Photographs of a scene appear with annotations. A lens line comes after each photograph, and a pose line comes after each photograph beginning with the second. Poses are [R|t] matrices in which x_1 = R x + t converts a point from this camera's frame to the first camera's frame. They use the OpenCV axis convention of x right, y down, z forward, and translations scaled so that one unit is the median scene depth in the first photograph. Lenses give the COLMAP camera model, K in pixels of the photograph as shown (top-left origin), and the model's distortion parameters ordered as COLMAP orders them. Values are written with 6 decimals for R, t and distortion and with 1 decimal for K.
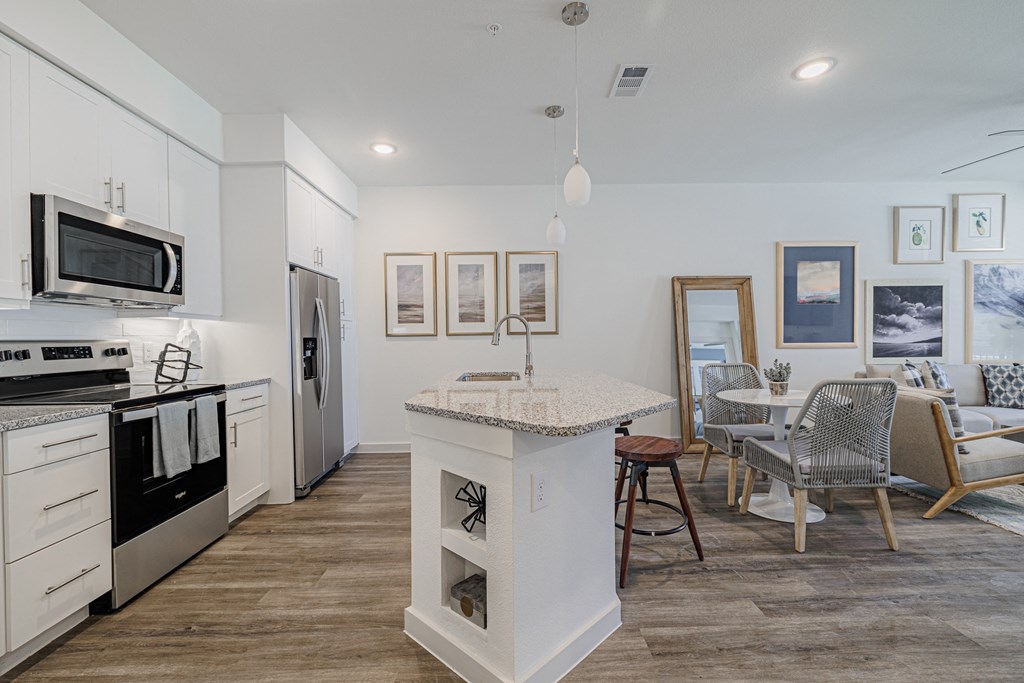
lens RADIAL K [[436.5, 0, 513.7], [0, 436.5, 344.2], [0, 0, 1]] dist [-0.001497, 0.000407]
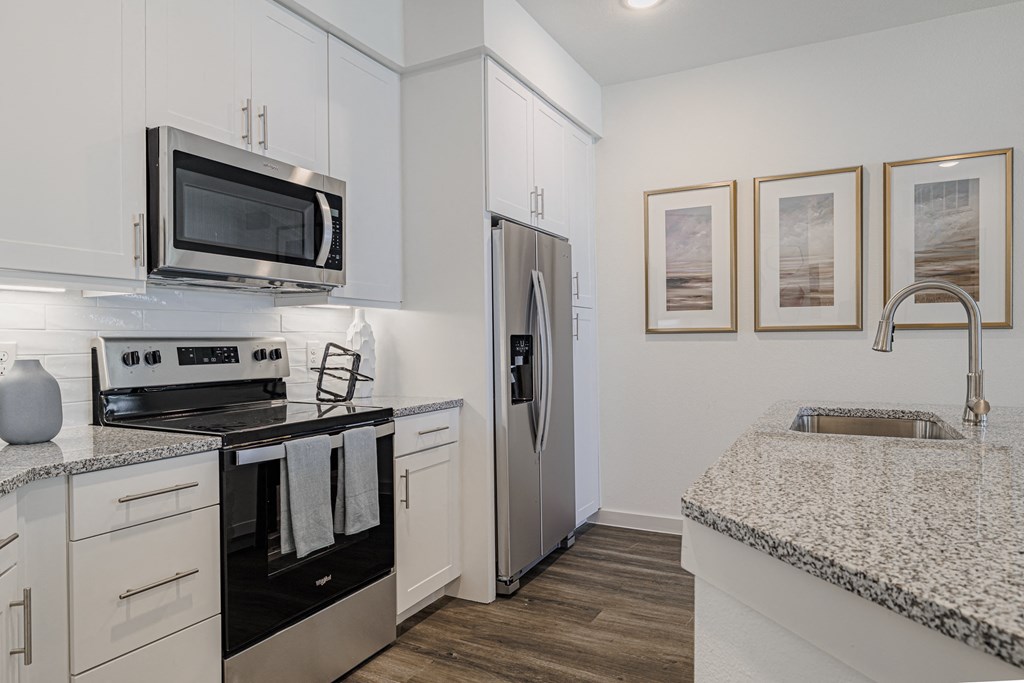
lens RADIAL K [[633.9, 0, 507.0], [0, 633.9, 350.1], [0, 0, 1]] dist [-0.001535, 0.000264]
pose [[0.875372, 0.012510, -0.483289, -0.056952], [-0.009133, 0.999915, 0.009341, -0.001927], [0.483365, -0.003763, 0.875411, 0.215254]]
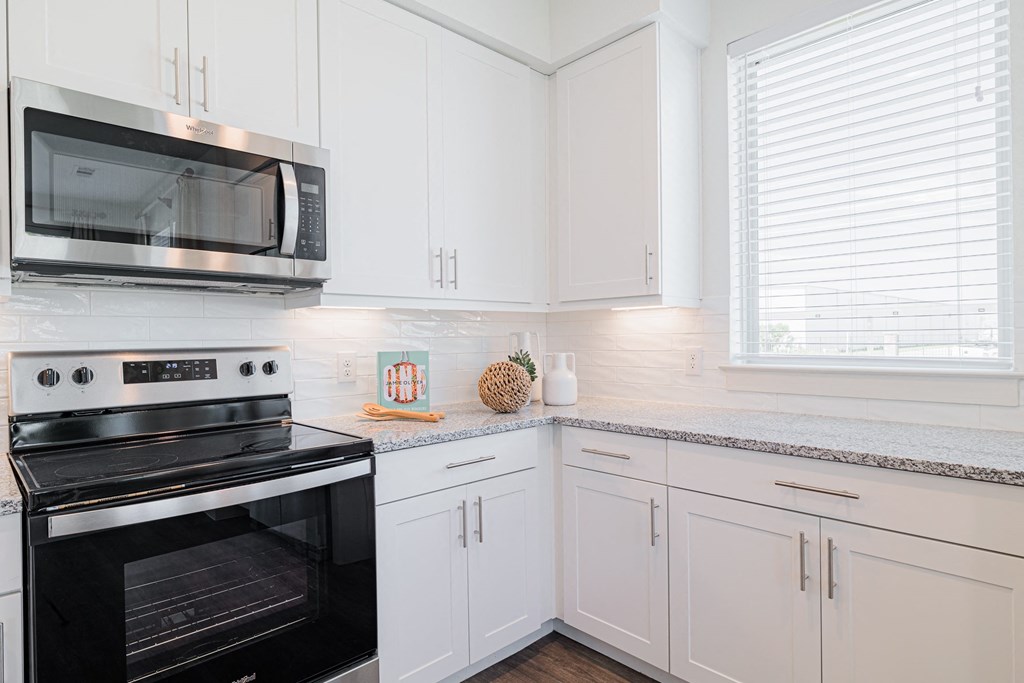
lens RADIAL K [[569.4, 0, 512.0], [0, 569.4, 341.5], [0, 0, 1]] dist [-0.006903, -0.000727]
pose [[0.679737, -0.002714, -0.733451, -0.084431], [0.005145, 0.999986, 0.001068, -0.012522], [0.733438, -0.004499, 0.679741, 0.543770]]
